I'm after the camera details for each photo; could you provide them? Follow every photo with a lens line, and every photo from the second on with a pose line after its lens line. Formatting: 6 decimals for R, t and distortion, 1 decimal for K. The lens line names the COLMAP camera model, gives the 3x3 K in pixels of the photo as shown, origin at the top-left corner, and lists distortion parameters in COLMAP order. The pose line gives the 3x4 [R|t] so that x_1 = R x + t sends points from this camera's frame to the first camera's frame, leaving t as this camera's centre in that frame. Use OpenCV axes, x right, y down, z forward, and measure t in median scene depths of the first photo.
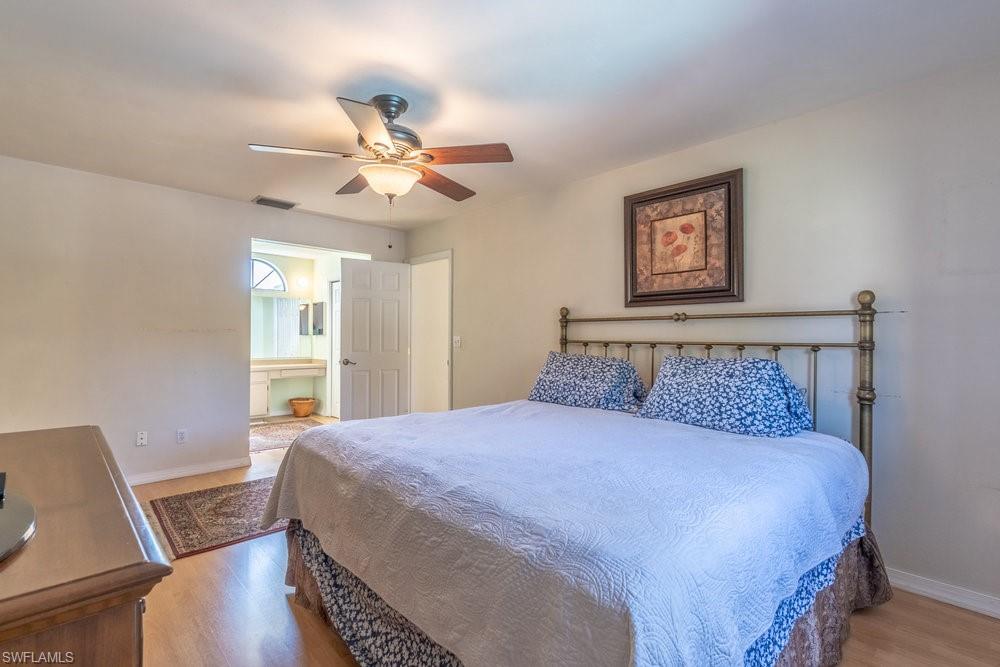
lens RADIAL K [[460.9, 0, 499.6], [0, 460.9, 336.2], [0, 0, 1]] dist [0.003493, 0.000420]
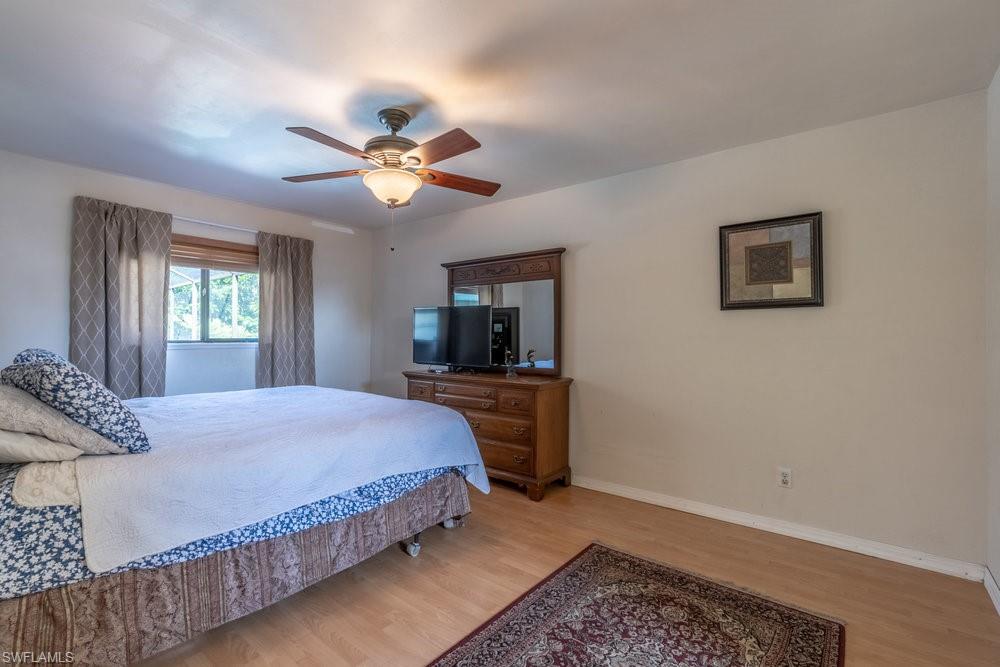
lens RADIAL K [[460.9, 0, 500.3], [0, 460.9, 333.0], [0, 0, 1]] dist [0.003493, 0.000420]
pose [[-0.992586, -0.000341, -0.121546, -0.286433], [0.001456, 0.999891, -0.014698, 0.003443], [0.121537, -0.014766, -0.992477, 1.662134]]
